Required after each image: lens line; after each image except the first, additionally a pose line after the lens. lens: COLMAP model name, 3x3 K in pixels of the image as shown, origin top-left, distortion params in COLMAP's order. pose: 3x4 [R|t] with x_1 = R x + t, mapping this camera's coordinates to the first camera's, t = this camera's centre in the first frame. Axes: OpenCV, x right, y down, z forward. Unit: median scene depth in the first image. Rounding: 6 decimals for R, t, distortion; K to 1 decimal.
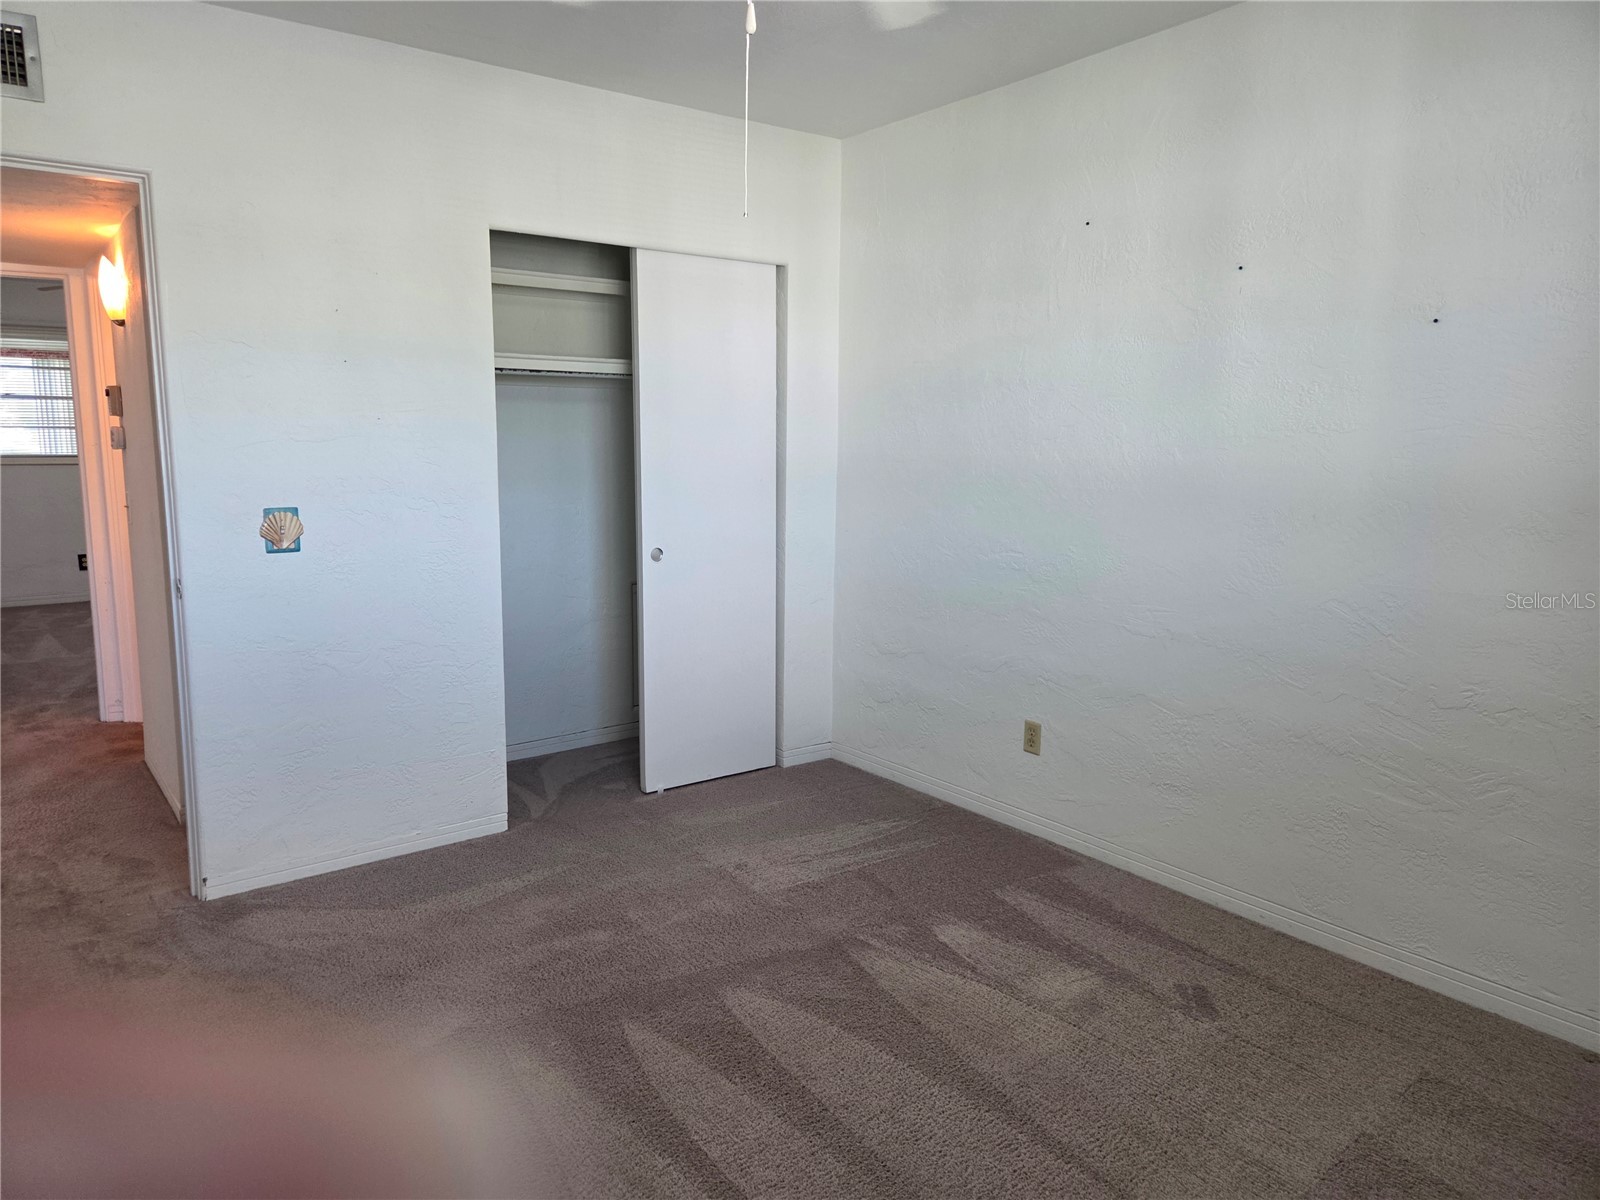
lens RADIAL K [[1091.6, 0, 807.8], [0, 1091.6, 602.6], [0, 0, 1]] dist [0.067841, -0.056773]
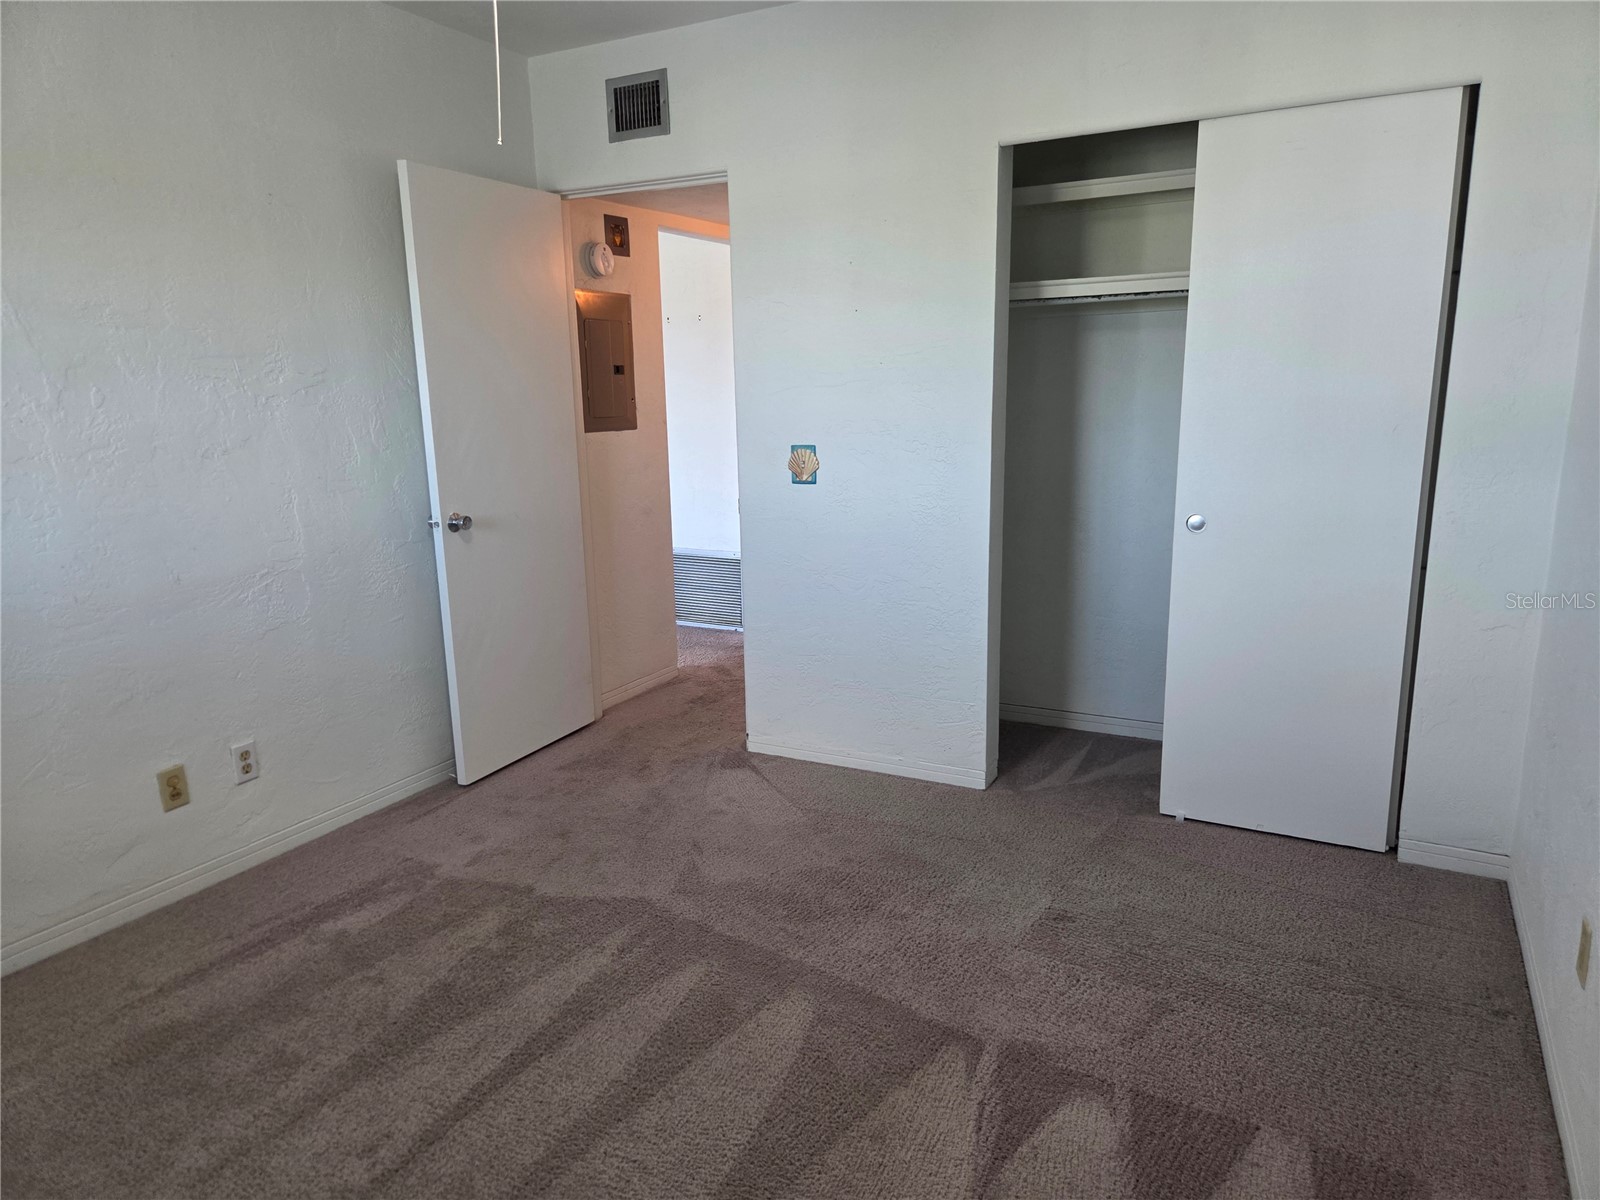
lens RADIAL K [[1091.9, 0, 776.1], [0, 1091.9, 629.3], [0, 0, 1]] dist [0.062523, -0.069084]
pose [[0.388327, 0.193681, -0.900938, 0.451017], [-0.114490, 0.980229, 0.161379, -0.060235], [0.914382, 0.040481, 0.402823, 0.398747]]
